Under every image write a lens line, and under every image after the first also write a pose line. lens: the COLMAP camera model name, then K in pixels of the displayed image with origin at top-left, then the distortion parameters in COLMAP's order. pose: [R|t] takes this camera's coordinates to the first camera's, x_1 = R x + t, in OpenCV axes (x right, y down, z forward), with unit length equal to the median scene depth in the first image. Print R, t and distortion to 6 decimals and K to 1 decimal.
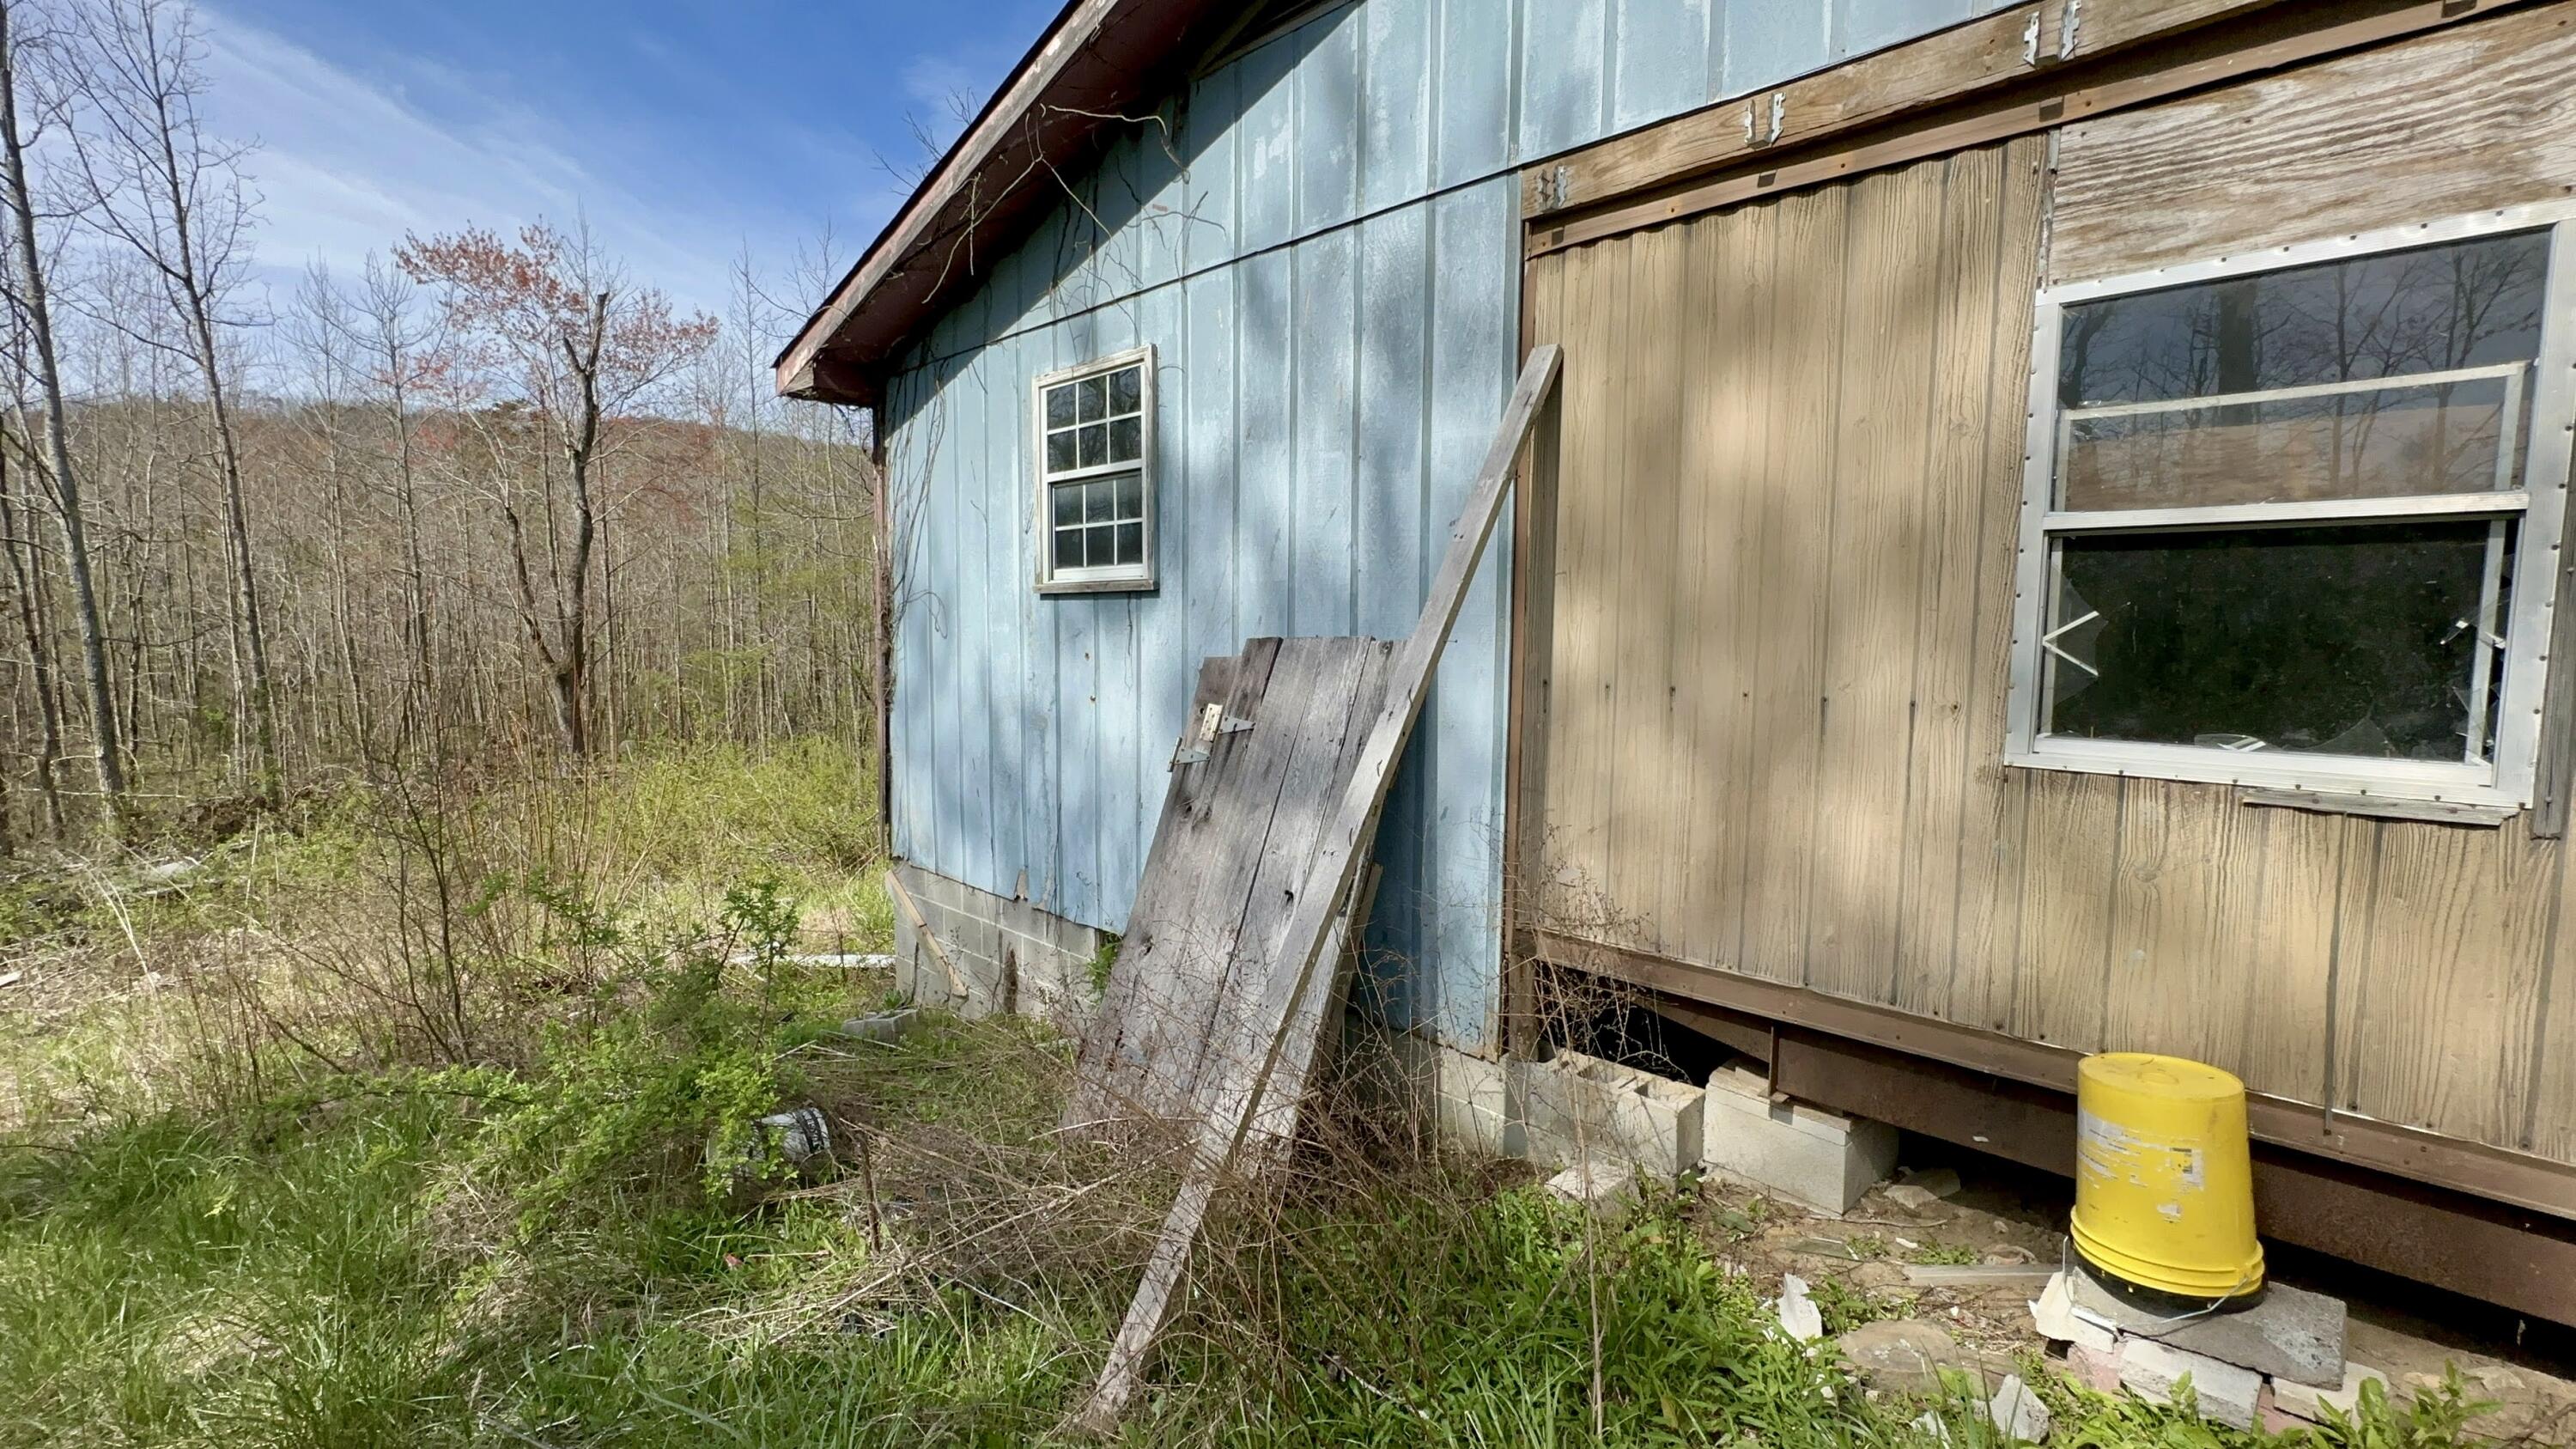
lens RADIAL K [[1121.4, 0, 1290.6], [0, 1121.4, 719.7], [0, 0, 1]] dist [-0.003669, 0.000922]
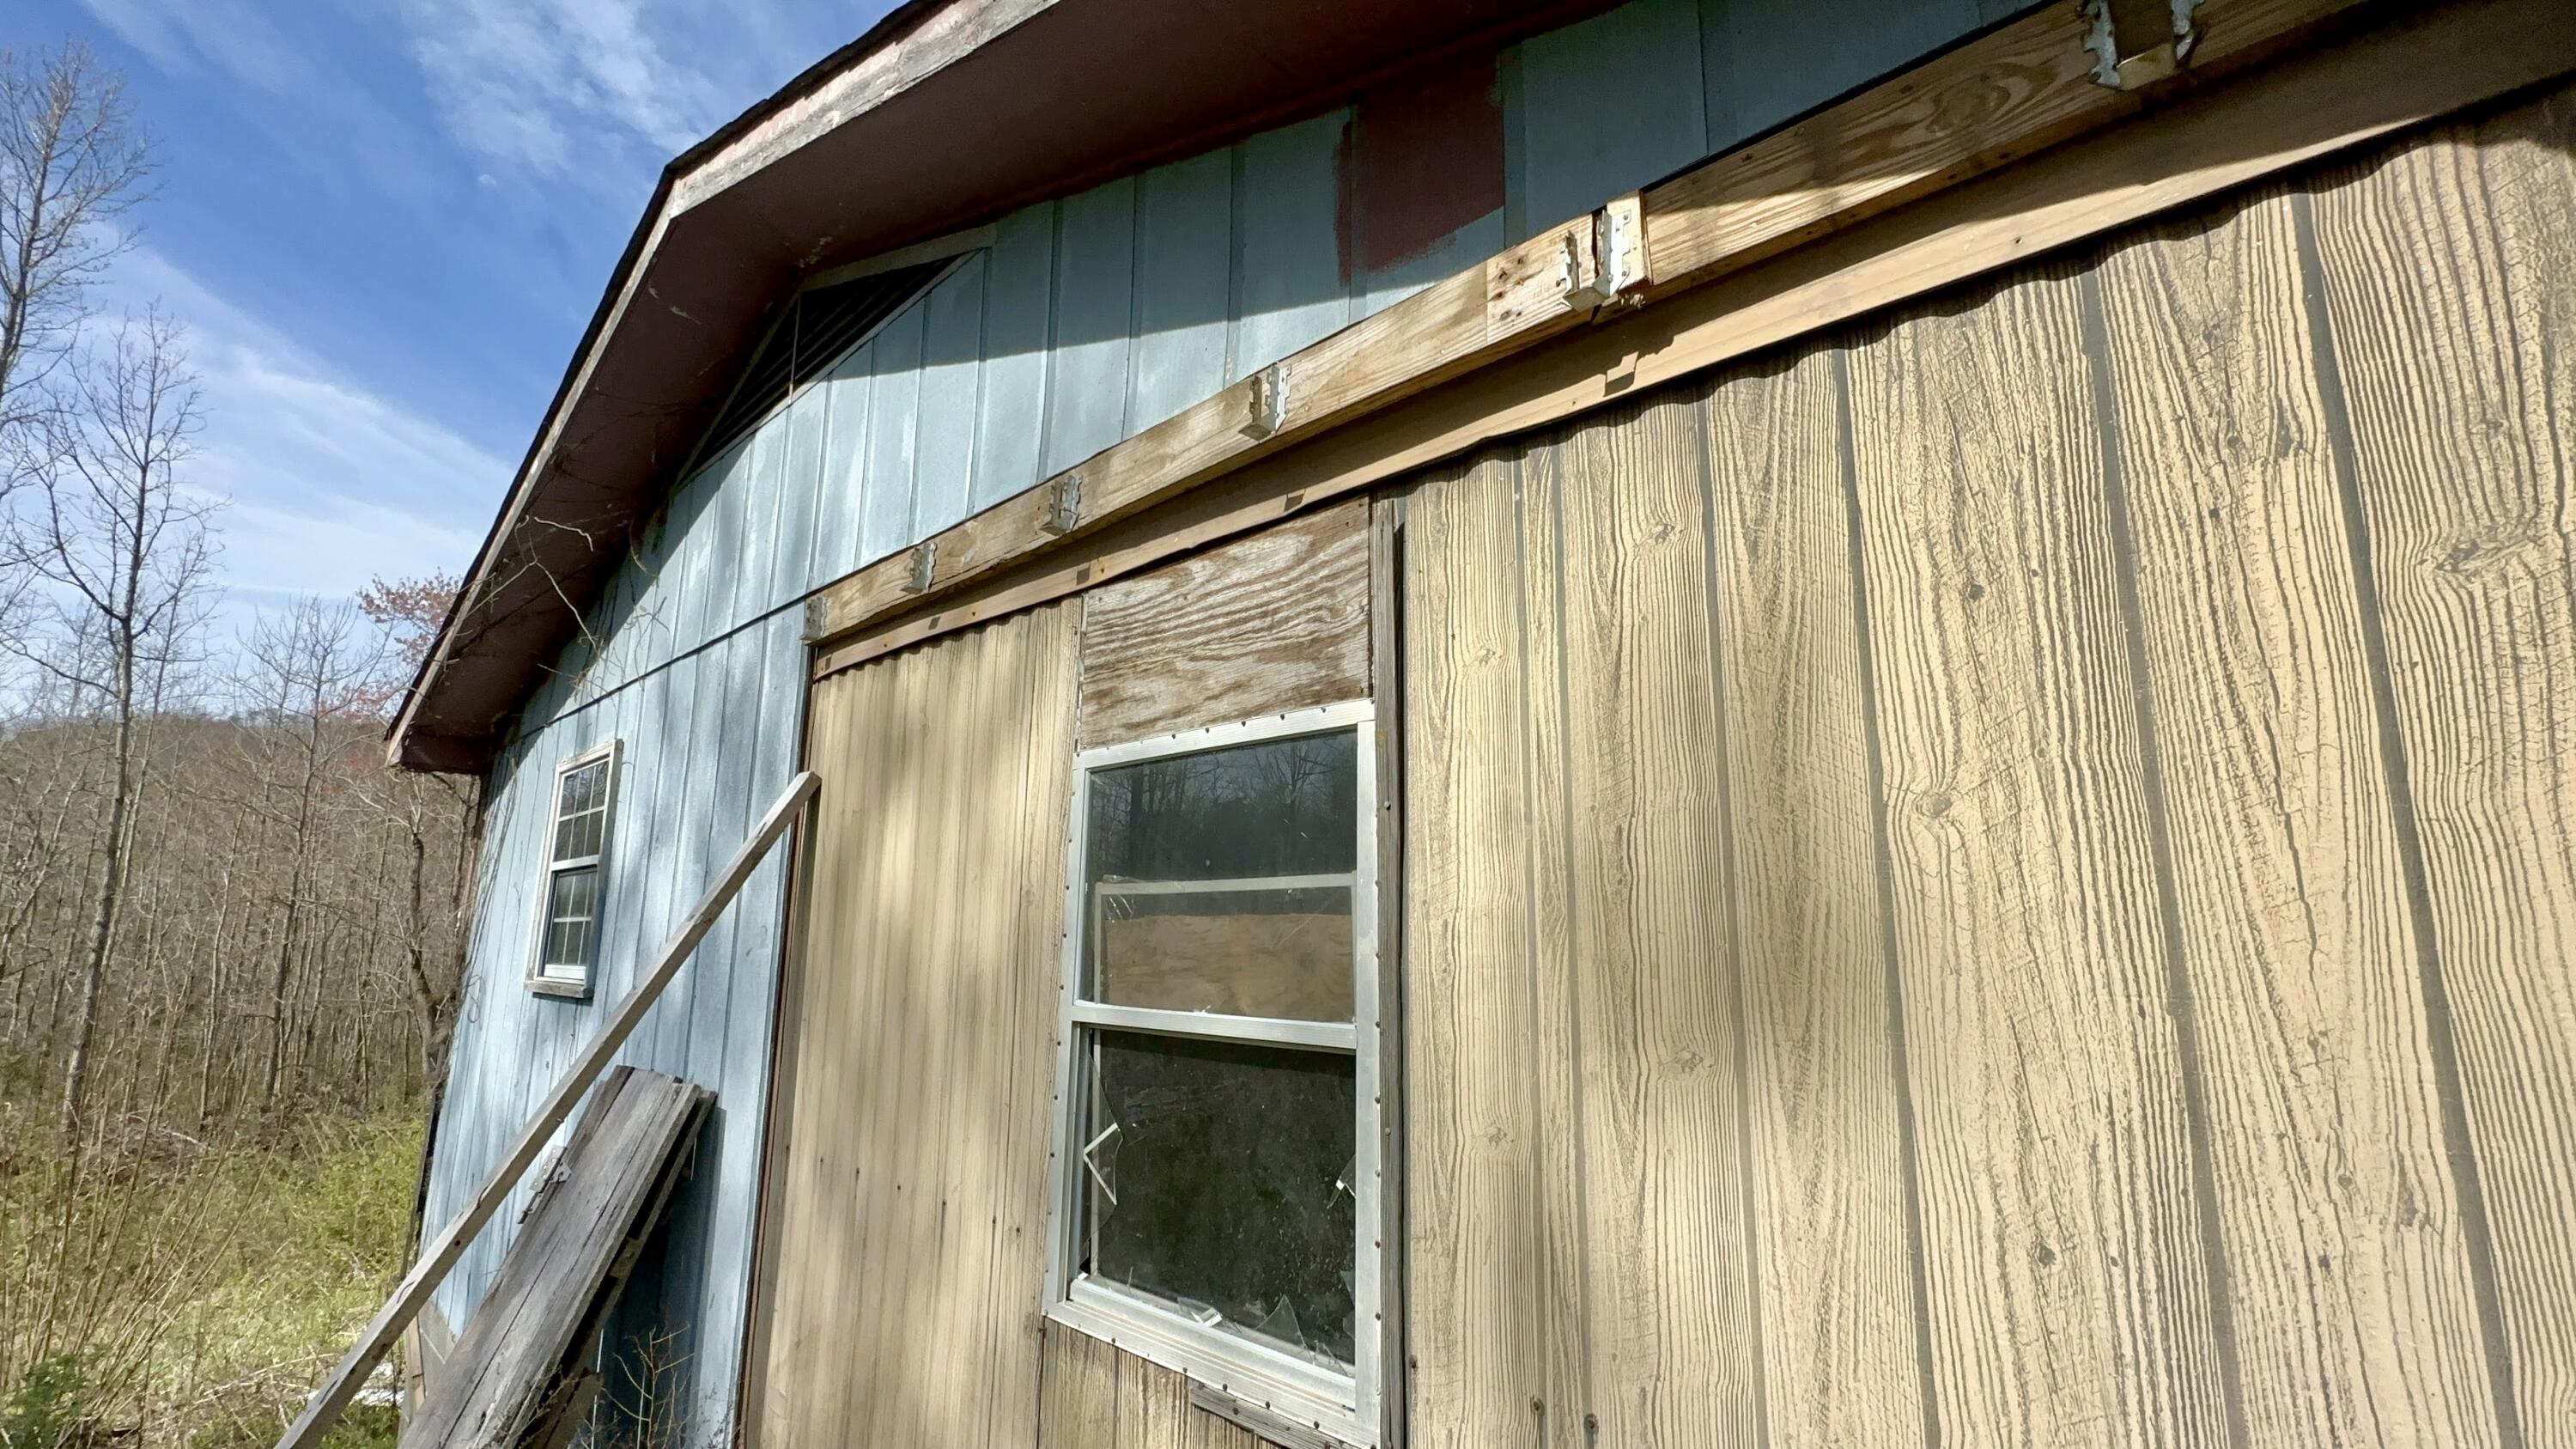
lens RADIAL K [[1121.4, 0, 1290.6], [0, 1121.4, 719.7], [0, 0, 1]] dist [-0.003669, 0.000922]
pose [[0.999932, 0.002163, 0.011446, 0.857072], [0.001064, 0.961551, -0.274625, -0.160153], [-0.011600, 0.274619, 0.961483, 0.104144]]
